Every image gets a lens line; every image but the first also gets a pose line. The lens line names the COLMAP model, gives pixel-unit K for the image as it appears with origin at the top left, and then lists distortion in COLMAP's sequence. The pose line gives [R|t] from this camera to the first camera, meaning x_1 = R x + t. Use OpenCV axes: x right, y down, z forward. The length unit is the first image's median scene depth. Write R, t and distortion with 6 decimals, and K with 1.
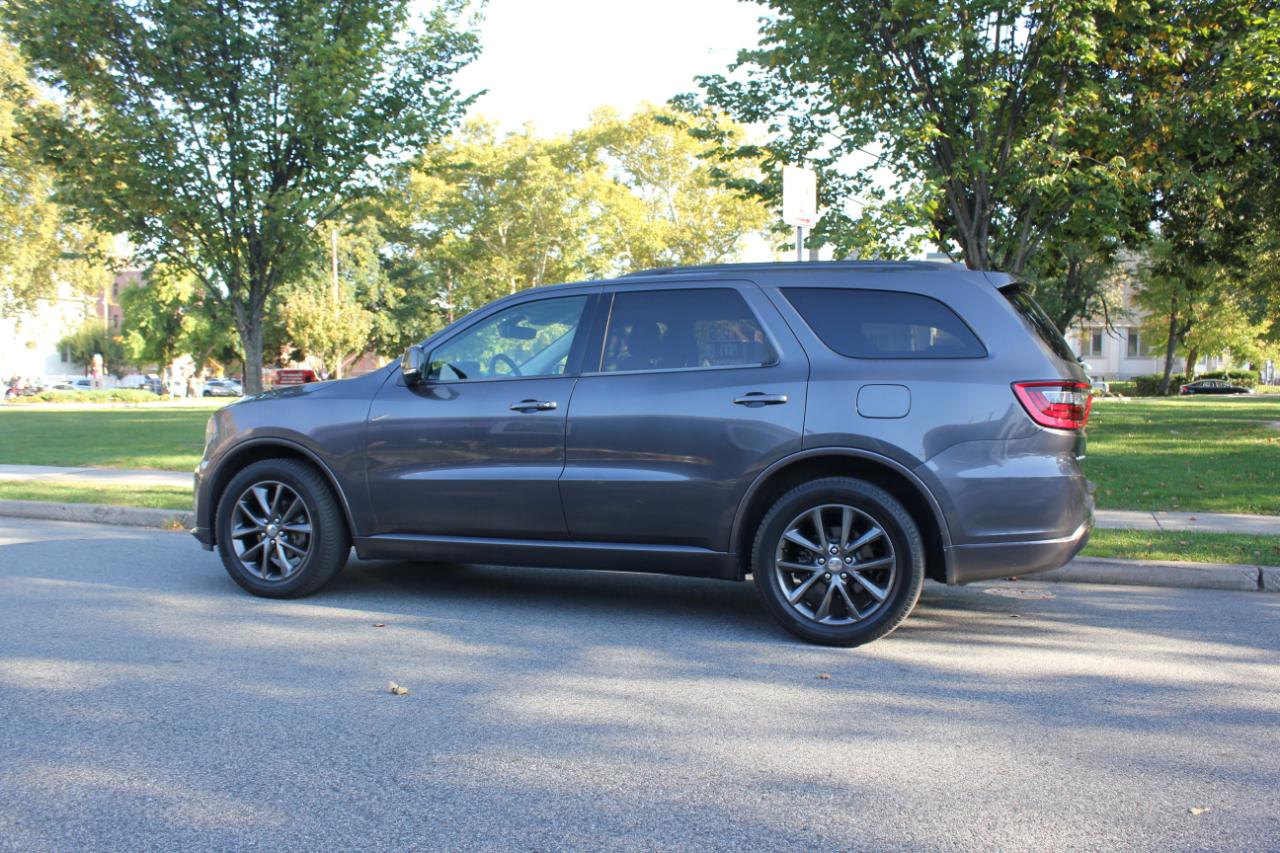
lens RADIAL K [[1032.2, 0, 650.2], [0, 1032.2, 422.5], [0, 0, 1]] dist [-0.102815, 0.018686]
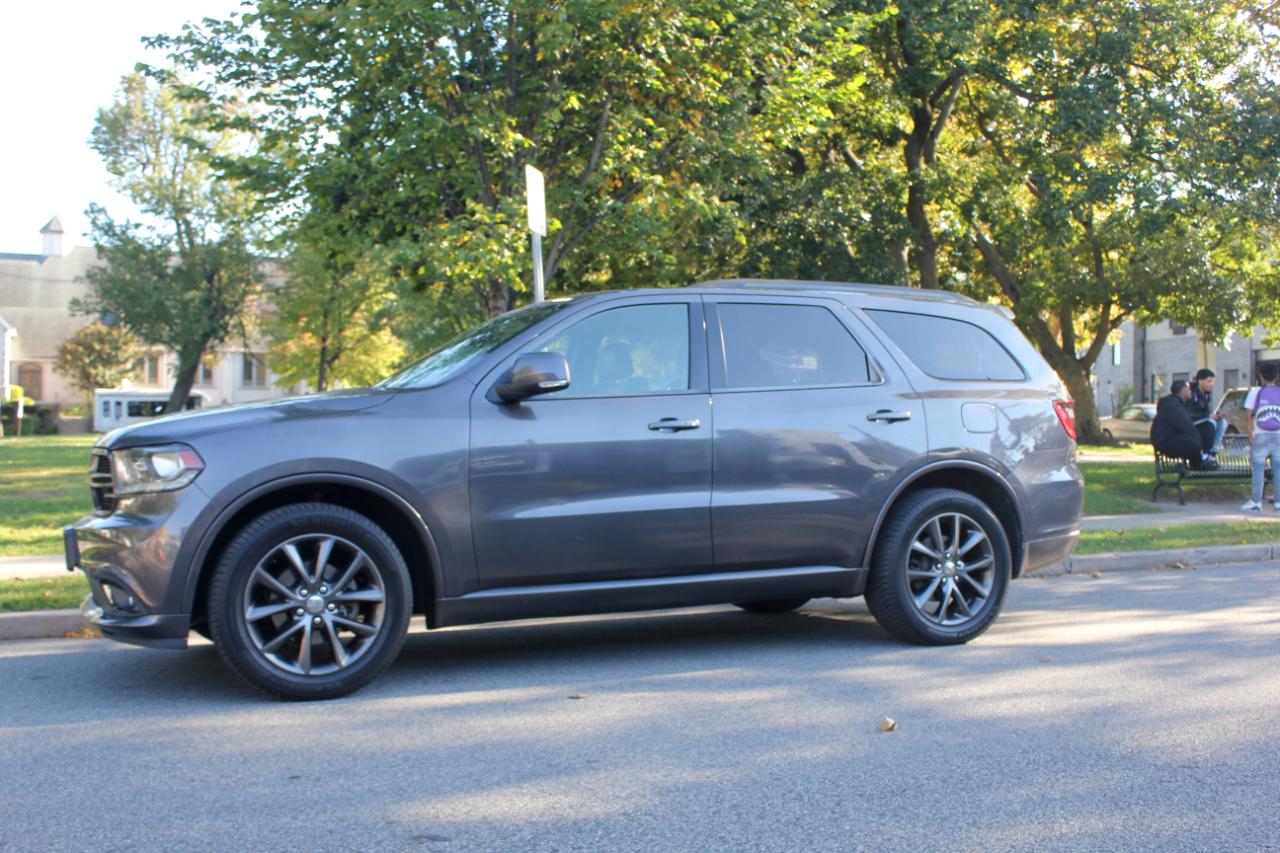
lens RADIAL K [[1265.4, 0, 570.0], [0, 1265.4, 421.7], [0, 0, 1]] dist [-0.068532, 0.000000]
pose [[0.762533, -0.004648, 0.646932, -0.839643], [0.027939, 0.999278, -0.025751, 0.006459], [-0.646345, 0.037711, 0.762112, 0.216328]]
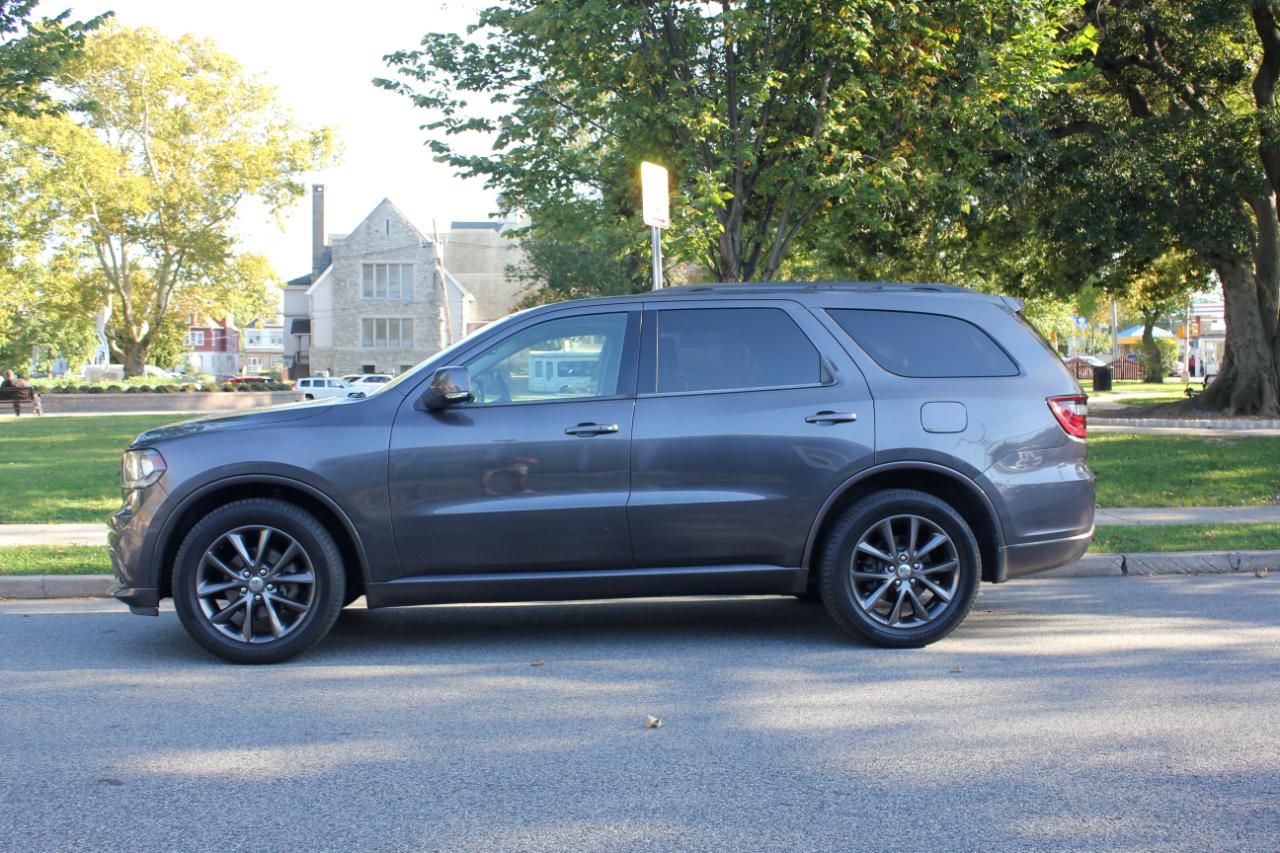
lens RADIAL K [[1265.4, 0, 596.0], [0, 1265.4, 422.0], [0, 0, 1]] dist [-0.068532, 0.000000]
pose [[0.929905, -0.026571, 0.366839, -0.509708], [0.028155, 0.999603, 0.001033, -0.022669], [-0.366721, 0.009368, 0.930284, -0.082137]]
